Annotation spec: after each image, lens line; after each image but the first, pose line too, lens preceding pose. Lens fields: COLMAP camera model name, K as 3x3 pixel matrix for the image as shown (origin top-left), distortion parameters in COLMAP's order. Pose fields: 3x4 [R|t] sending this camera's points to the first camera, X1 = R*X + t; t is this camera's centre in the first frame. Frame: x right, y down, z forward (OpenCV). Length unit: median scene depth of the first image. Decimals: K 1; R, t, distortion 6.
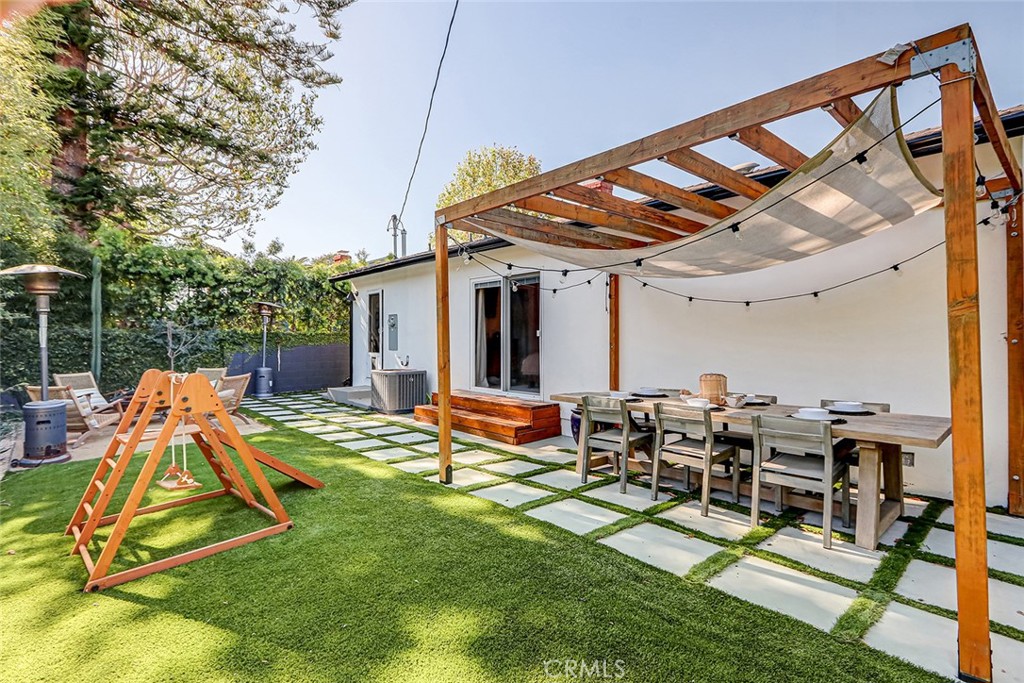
lens RADIAL K [[478.1, 0, 506.5], [0, 478.1, 341.0], [0, 0, 1]] dist [0.004624, 0.000919]
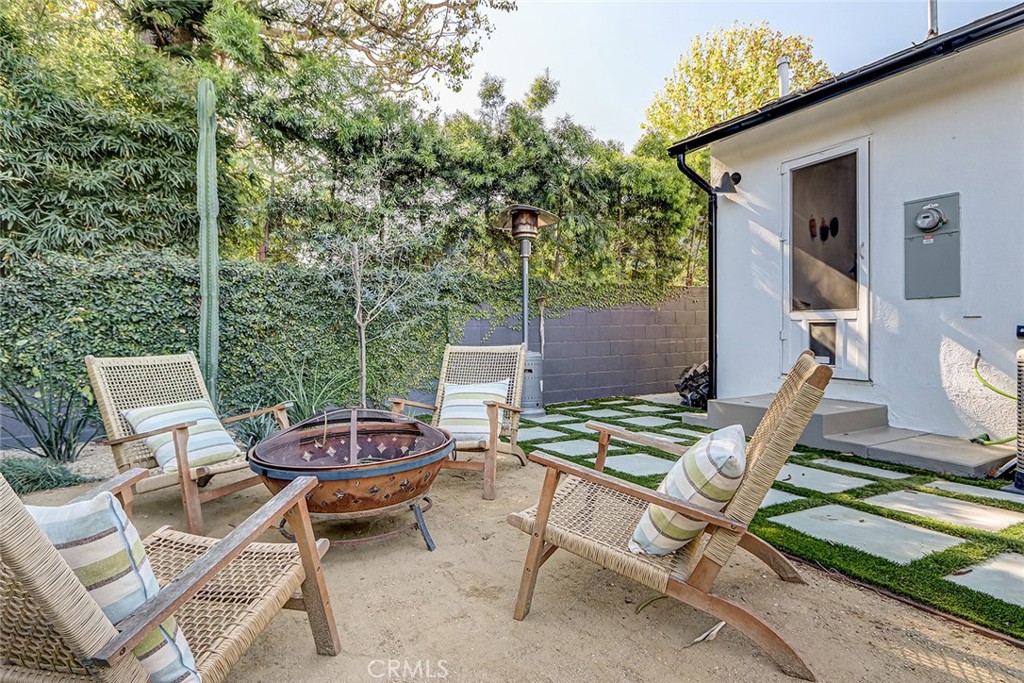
lens RADIAL K [[519.5, 0, 512.8], [0, 519.5, 342.7], [0, 0, 1]] dist [0.005099, -0.002221]
pose [[0.980824, -0.003554, -0.194864, -0.492164], [0.007156, 0.999816, 0.017785, 0.044868], [0.194765, -0.018838, 0.980669, 0.589087]]
